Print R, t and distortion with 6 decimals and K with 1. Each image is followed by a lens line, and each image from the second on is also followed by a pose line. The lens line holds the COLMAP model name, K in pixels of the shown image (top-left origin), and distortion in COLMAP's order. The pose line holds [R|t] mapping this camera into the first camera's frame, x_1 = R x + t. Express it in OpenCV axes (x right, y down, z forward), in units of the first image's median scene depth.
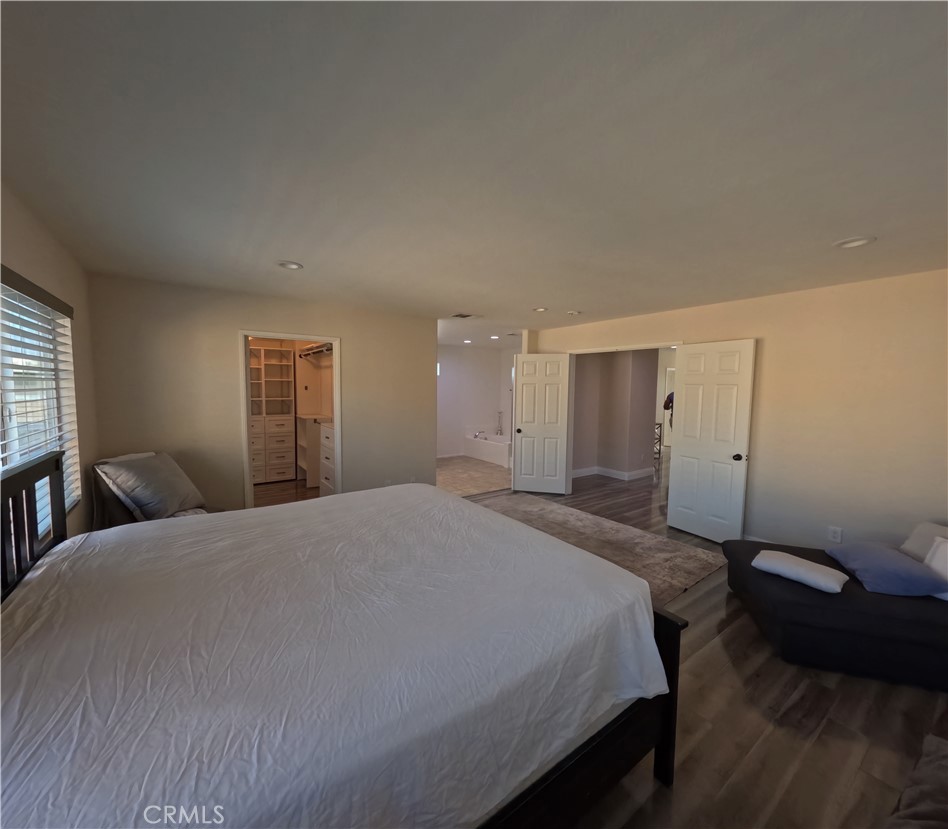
lens RADIAL K [[387.1, 0, 474.0], [0, 387.1, 414.5], [0, 0, 1]] dist [0.001394, 0.000742]
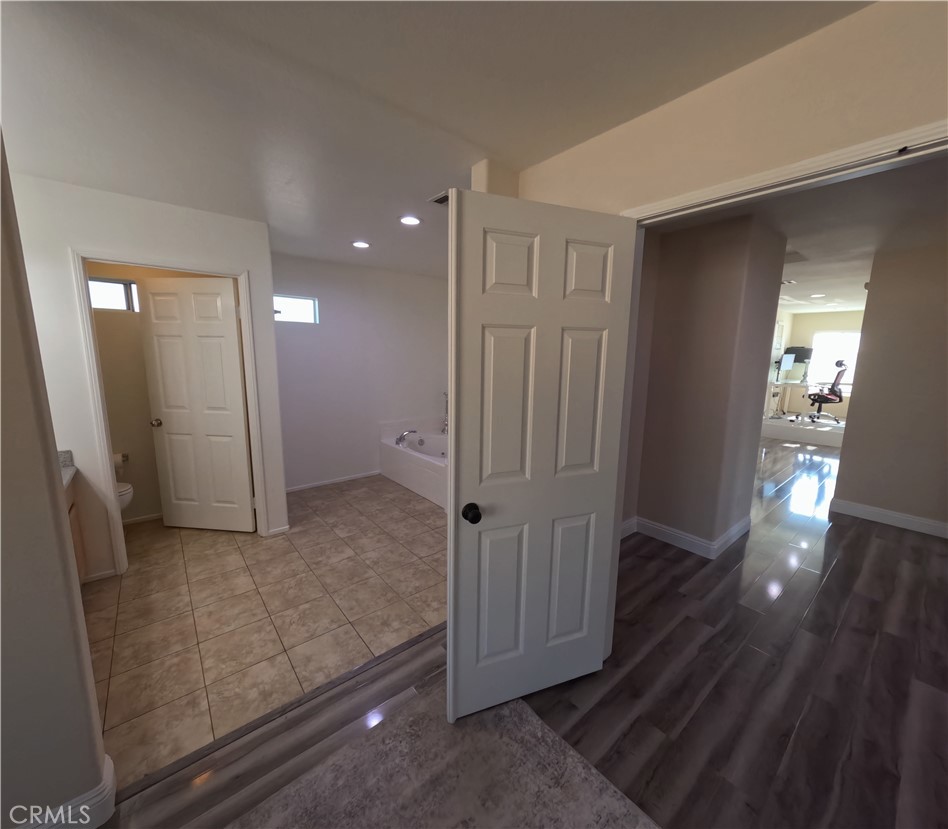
lens RADIAL K [[387.1, 0, 474.0], [0, 387.1, 414.5], [0, 0, 1]] dist [0.001394, 0.000742]
pose [[0.997657, -0.007935, 0.067954, 0.119252], [0.002064, 0.996289, 0.086047, -0.043367], [-0.068385, -0.085705, 0.993971, 0.757084]]
